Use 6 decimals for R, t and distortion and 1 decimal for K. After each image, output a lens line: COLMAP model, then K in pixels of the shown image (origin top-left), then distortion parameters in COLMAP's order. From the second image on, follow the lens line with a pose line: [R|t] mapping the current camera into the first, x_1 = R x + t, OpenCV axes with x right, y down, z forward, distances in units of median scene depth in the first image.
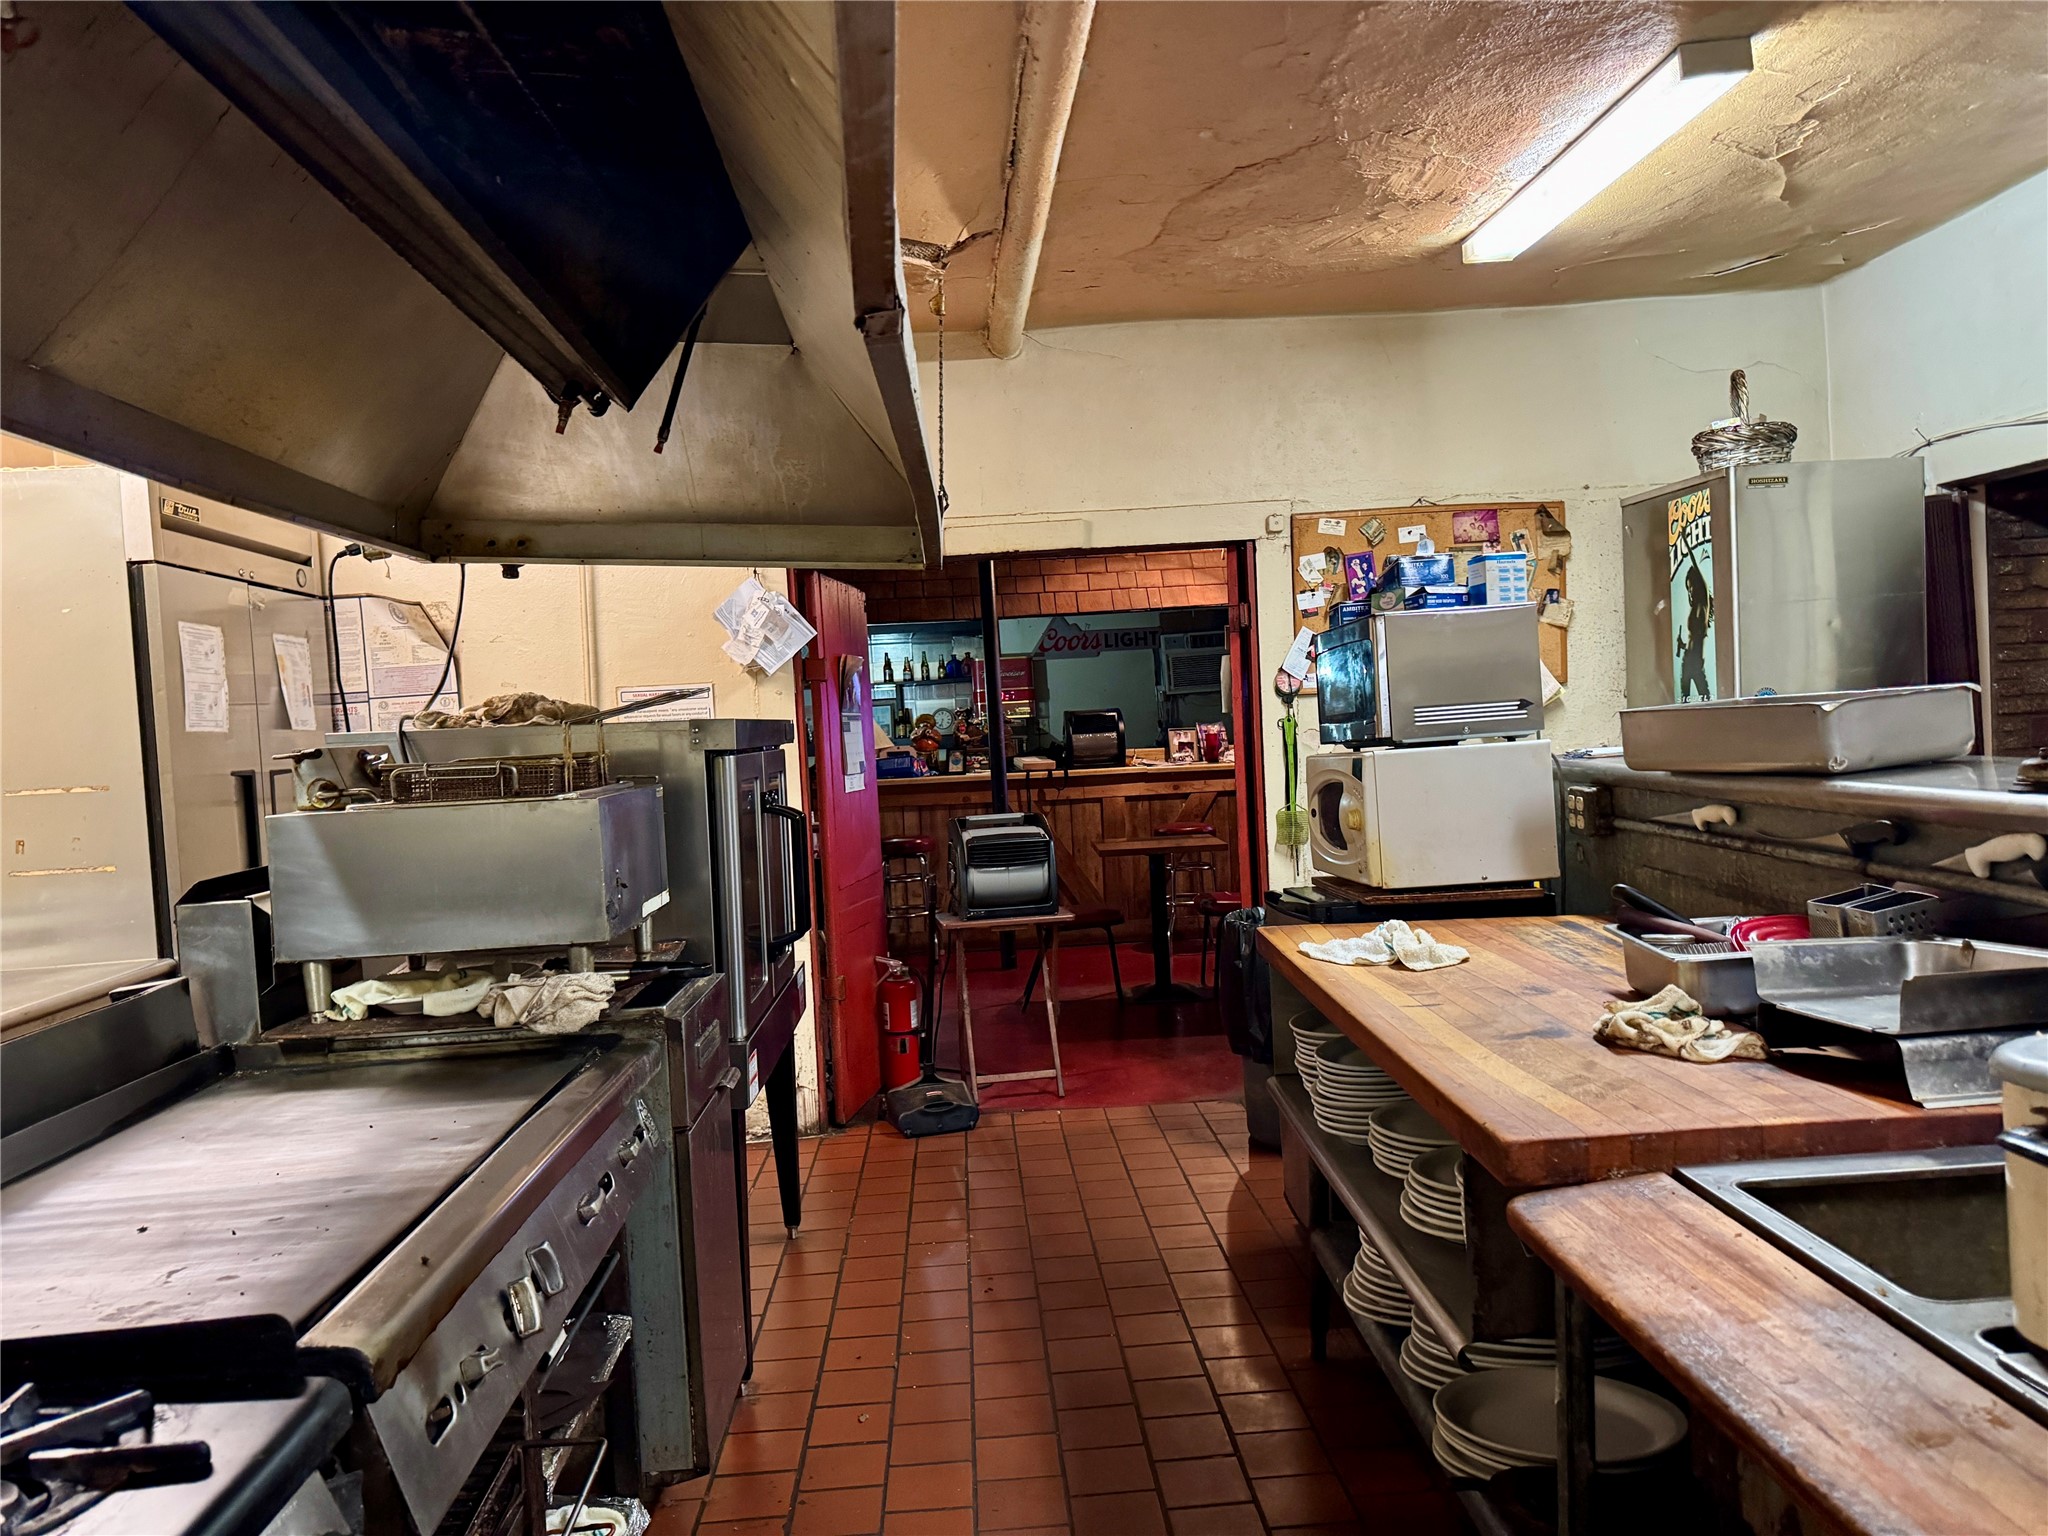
lens RADIAL K [[1420.0, 0, 1049.1], [0, 1420.0, 780.9], [0, 0, 1]] dist [0.107253, -0.164308]
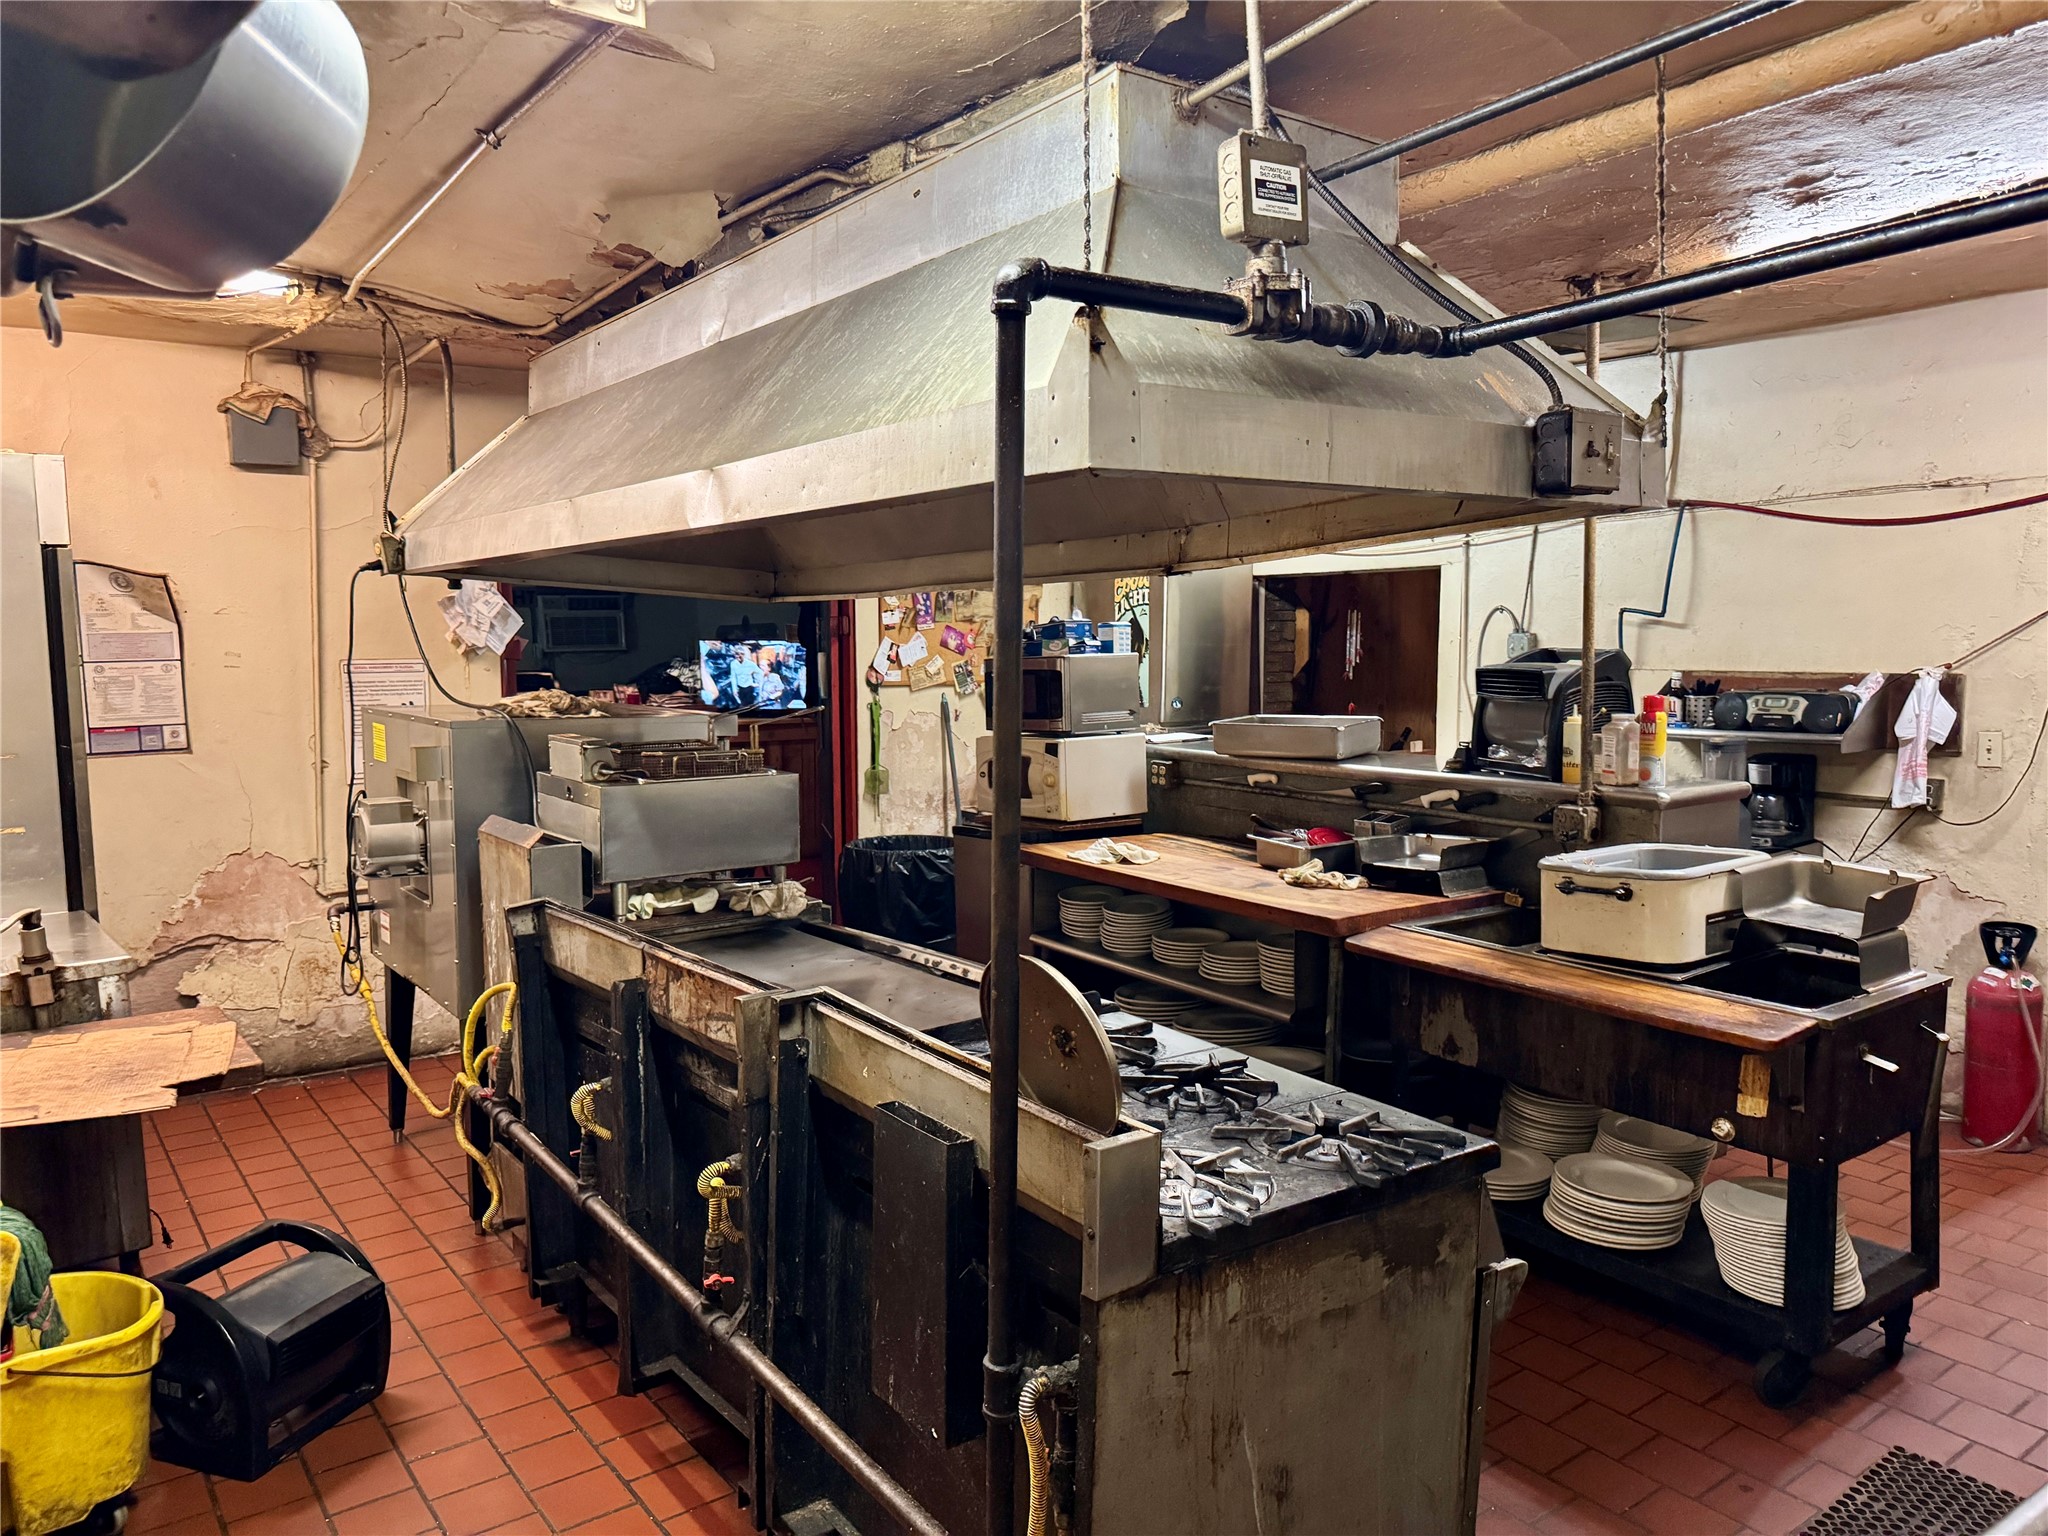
lens RADIAL K [[1420.0, 0, 1049.1], [0, 1420.0, 780.9], [0, 0, 1]] dist [0.107253, -0.164308]
pose [[0.828365, -0.005983, 0.560157, -0.259321], [-0.016743, 0.999232, 0.035433, -0.011112], [-0.559939, -0.038730, 0.827628, -0.131844]]
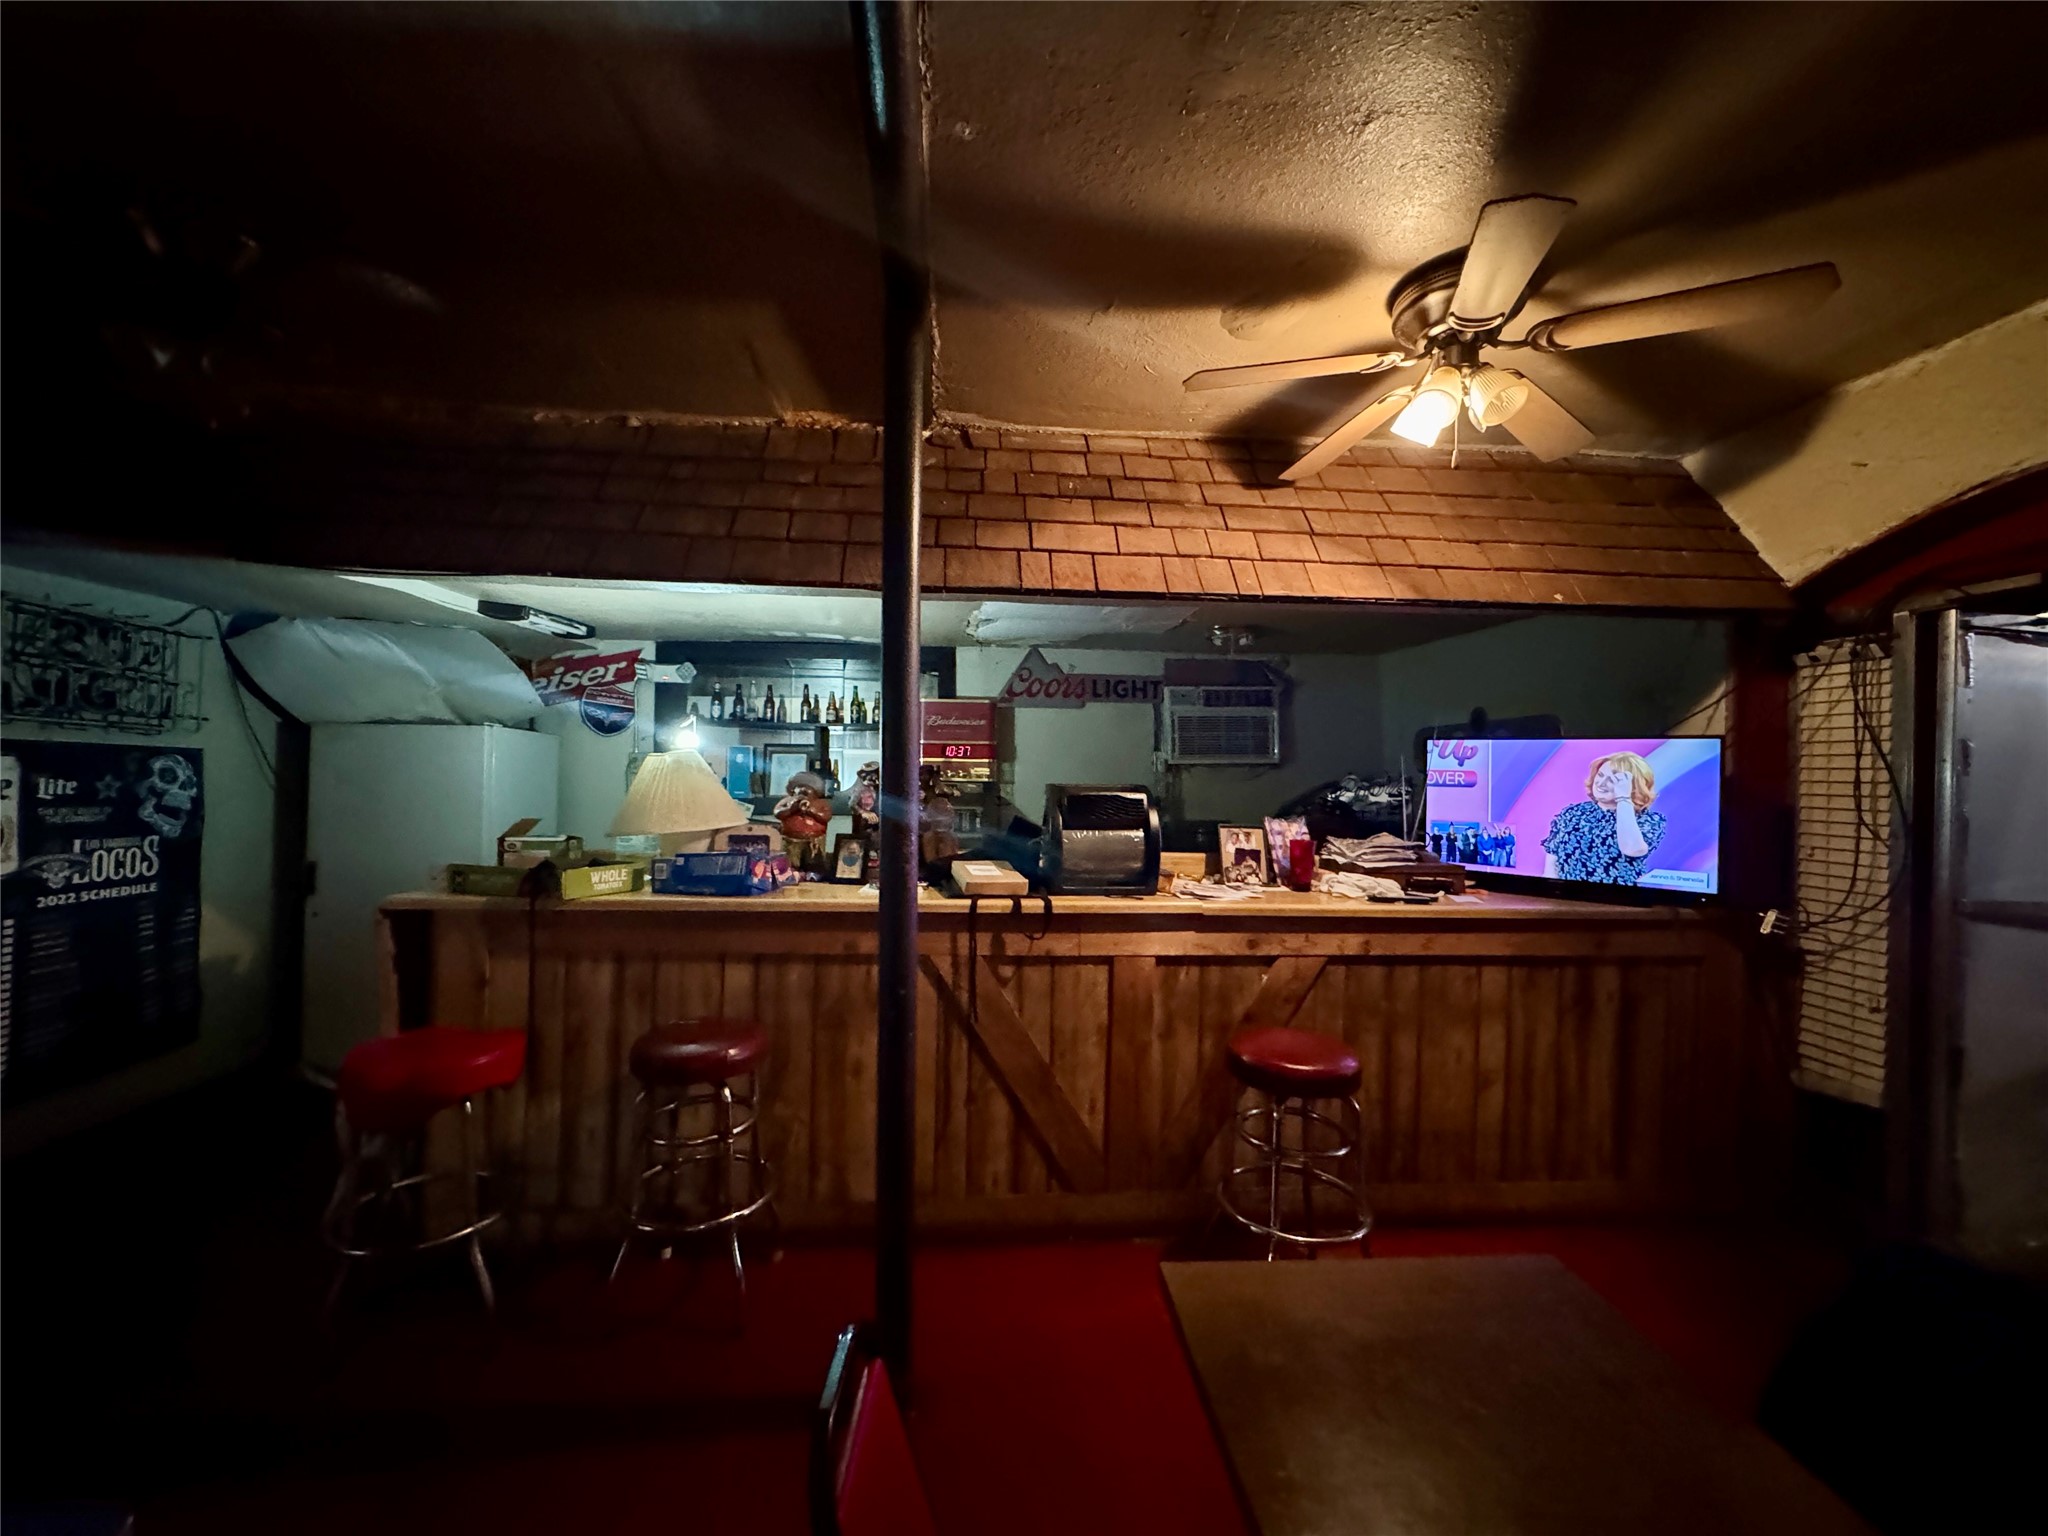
lens RADIAL K [[818.9, 0, 1024.0], [0, 818.9, 768.0], [0, 0, 1]] dist [-0.002489, -0.000610]
pose [[0.997338, 0.068109, 0.026033, -0.008059], [-0.066875, 0.996716, -0.045651, -0.041551], [-0.029057, 0.043788, 0.998618, 0.702622]]
